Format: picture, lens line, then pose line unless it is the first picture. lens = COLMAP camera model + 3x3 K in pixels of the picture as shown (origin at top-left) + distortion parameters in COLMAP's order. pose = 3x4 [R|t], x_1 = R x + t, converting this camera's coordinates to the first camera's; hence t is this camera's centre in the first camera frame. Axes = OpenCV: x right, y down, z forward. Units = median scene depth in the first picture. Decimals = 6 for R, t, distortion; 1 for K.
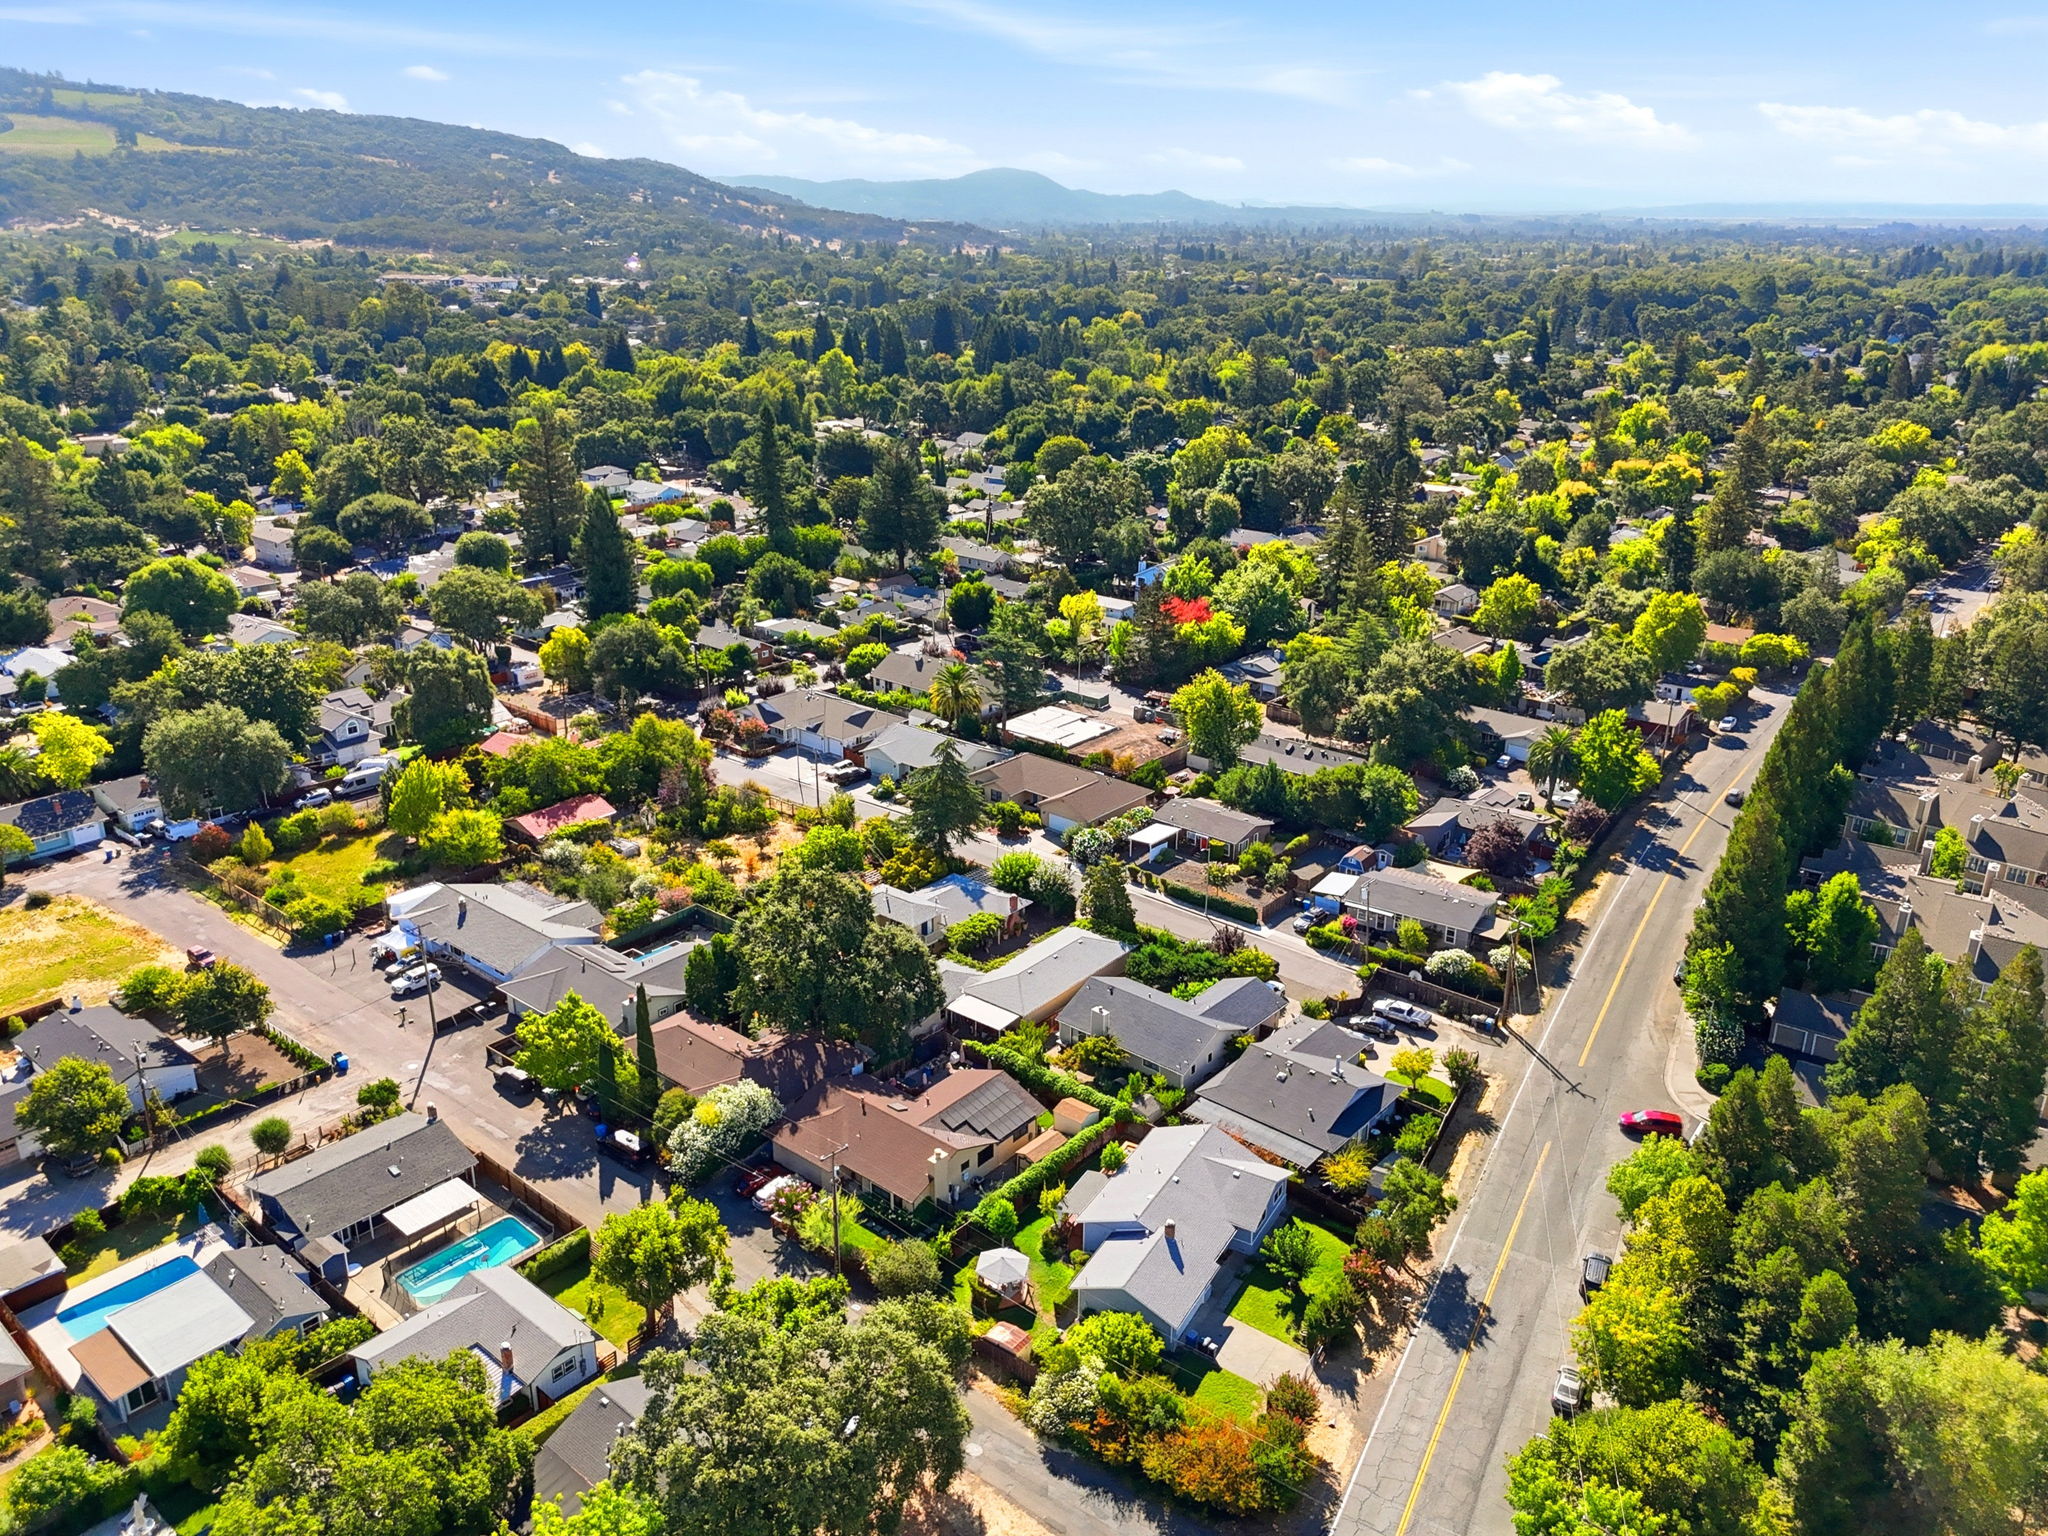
lens RADIAL K [[1505.1, 0, 1030.6], [0, 1505.1, 776.9], [0, 0, 1]] dist [0.071392, -0.063369]
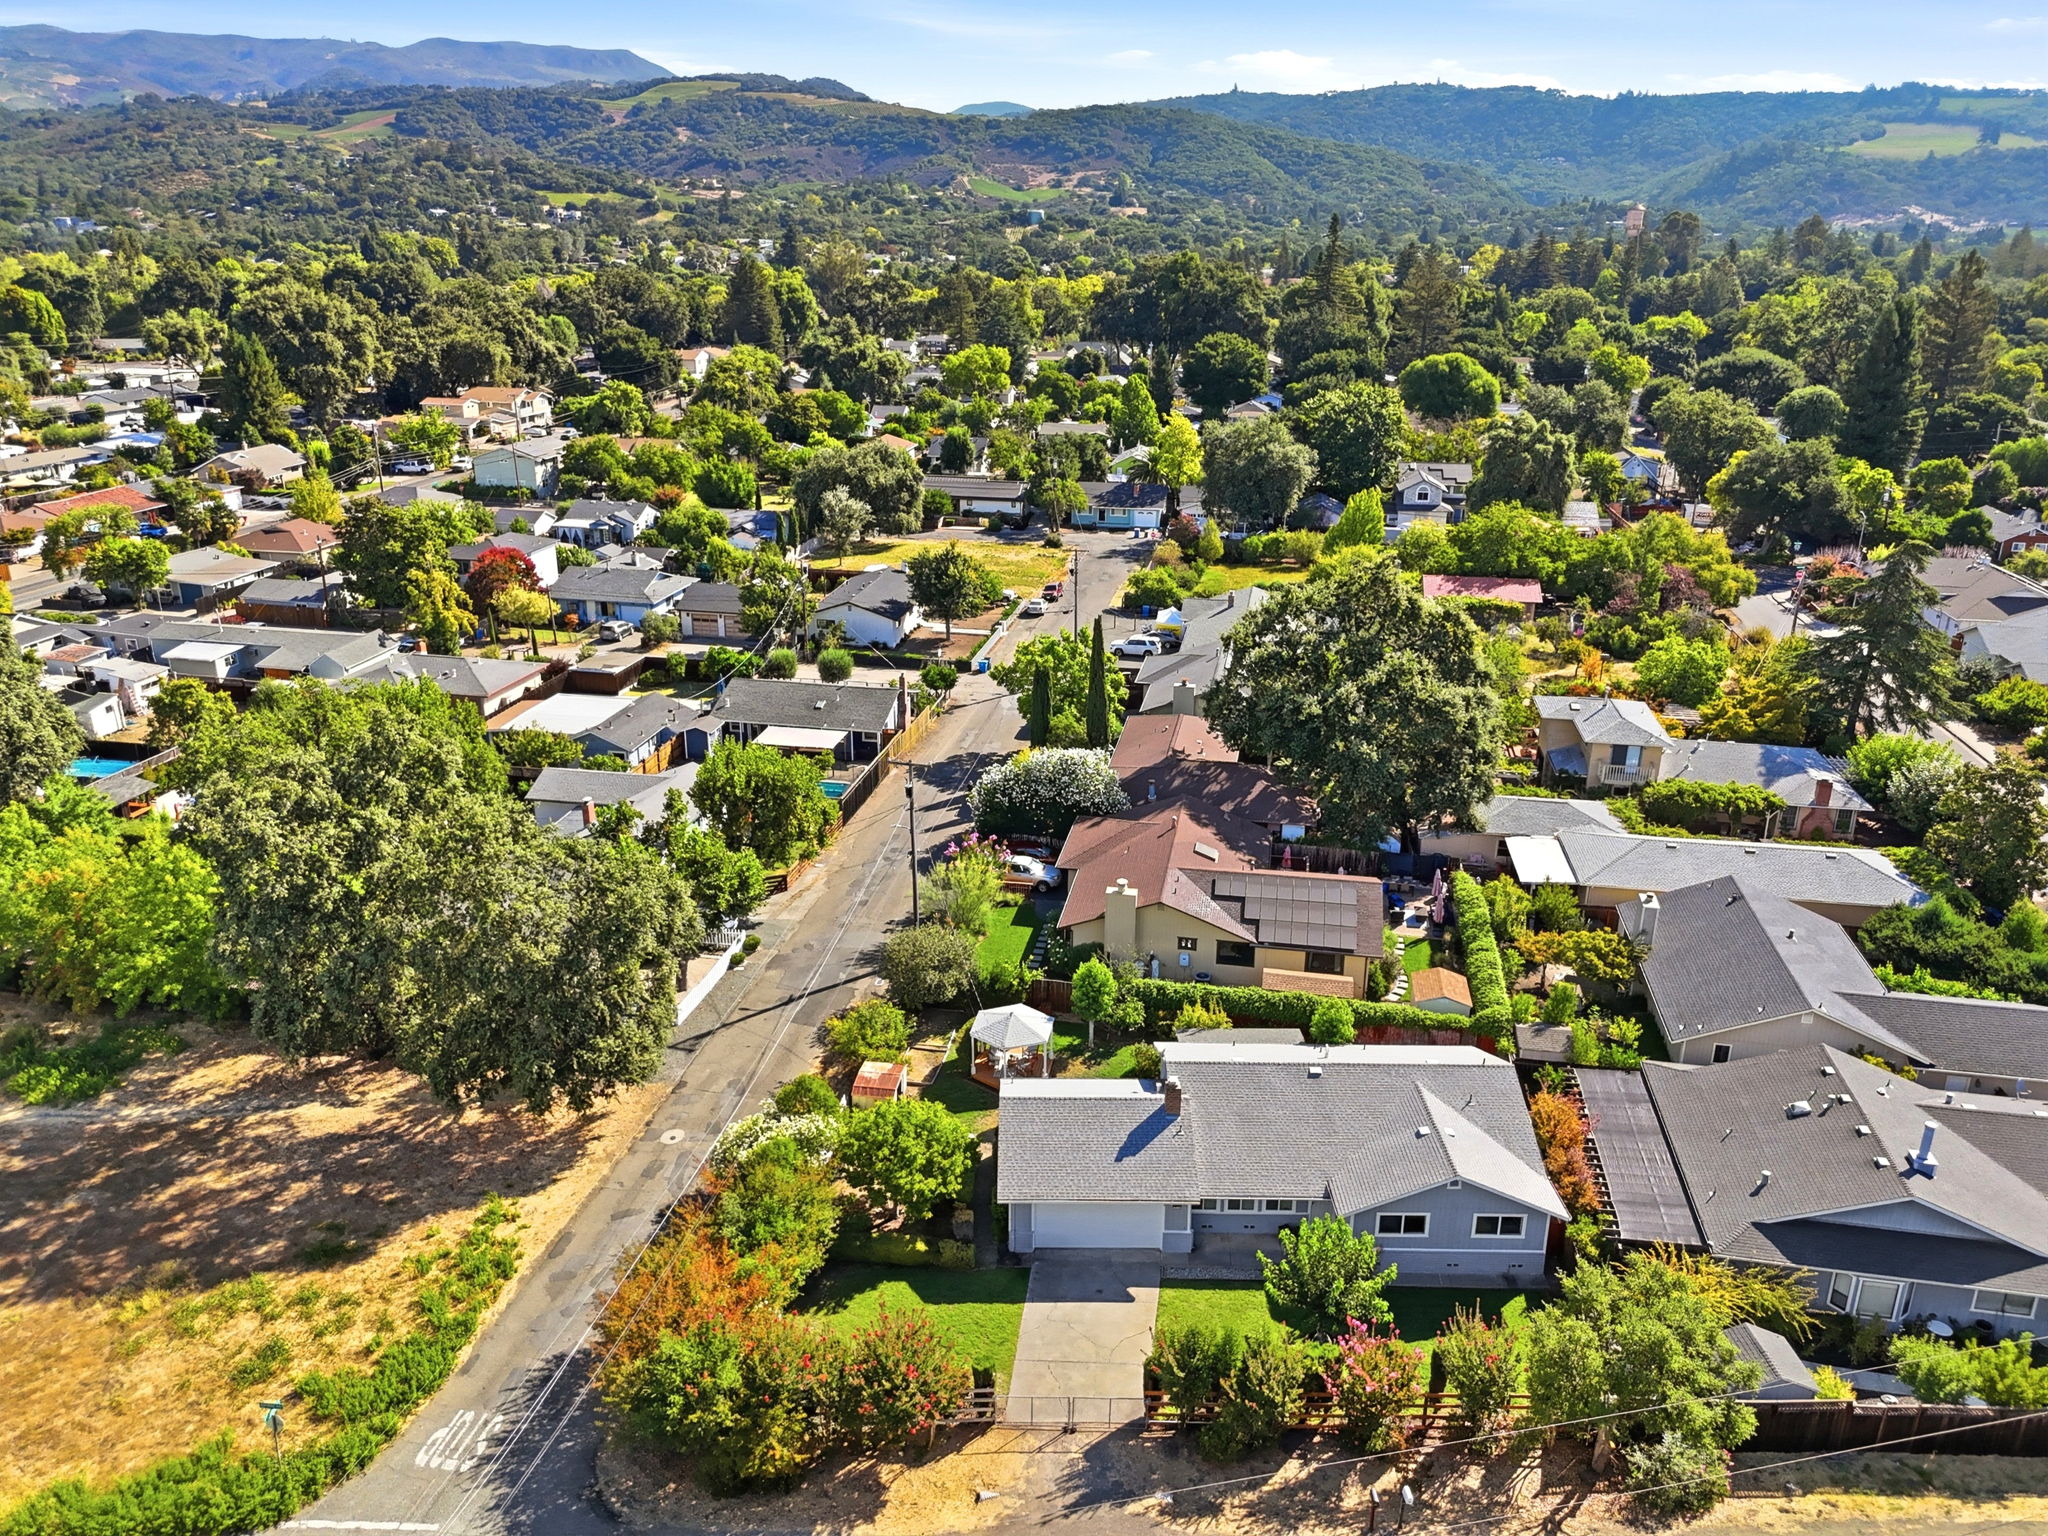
lens RADIAL K [[1505.1, 0, 1030.6], [0, 1505.1, 776.9], [0, 0, 1]] dist [0.071392, -0.063369]
pose [[0.494861, 0.294284, -0.817624, 0.313660], [-0.310214, 0.938739, 0.150122, 0.085393], [0.811715, 0.179349, 0.555836, 0.426956]]
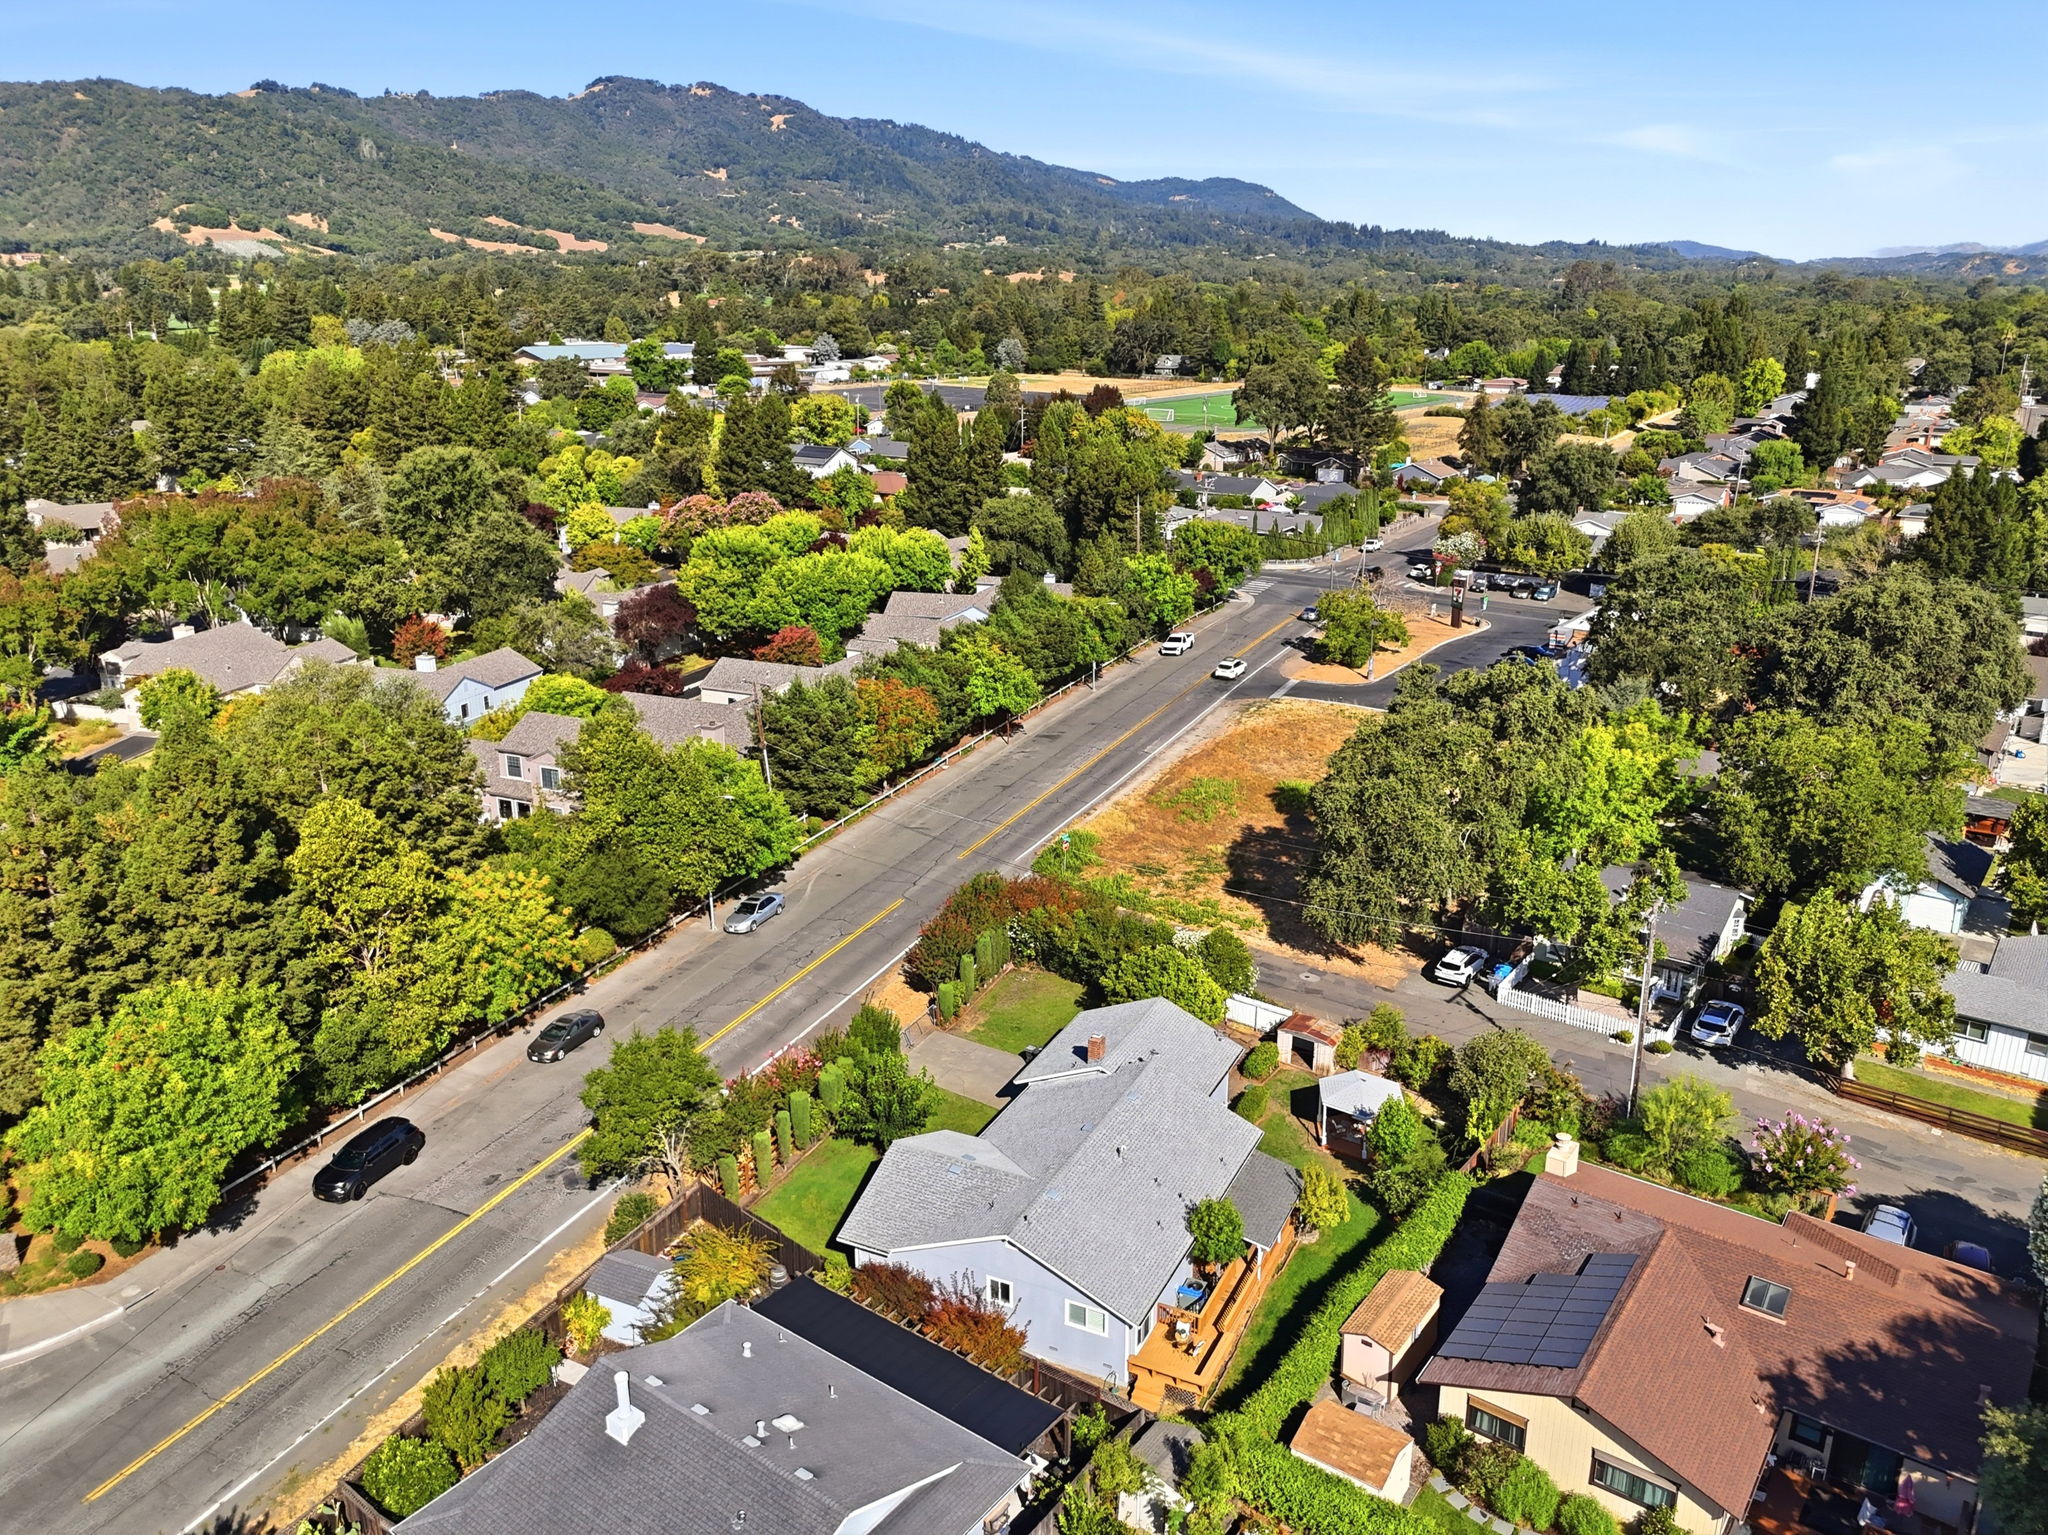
lens RADIAL K [[1505.1, 0, 1030.6], [0, 1505.1, 776.4], [0, 0, 1]] dist [0.071392, -0.063369]
pose [[-0.997735, 0.013526, -0.065892, 0.103217], [-0.030631, 0.780759, 0.624081, -0.109291], [0.059888, 0.624686, -0.778576, 0.934647]]
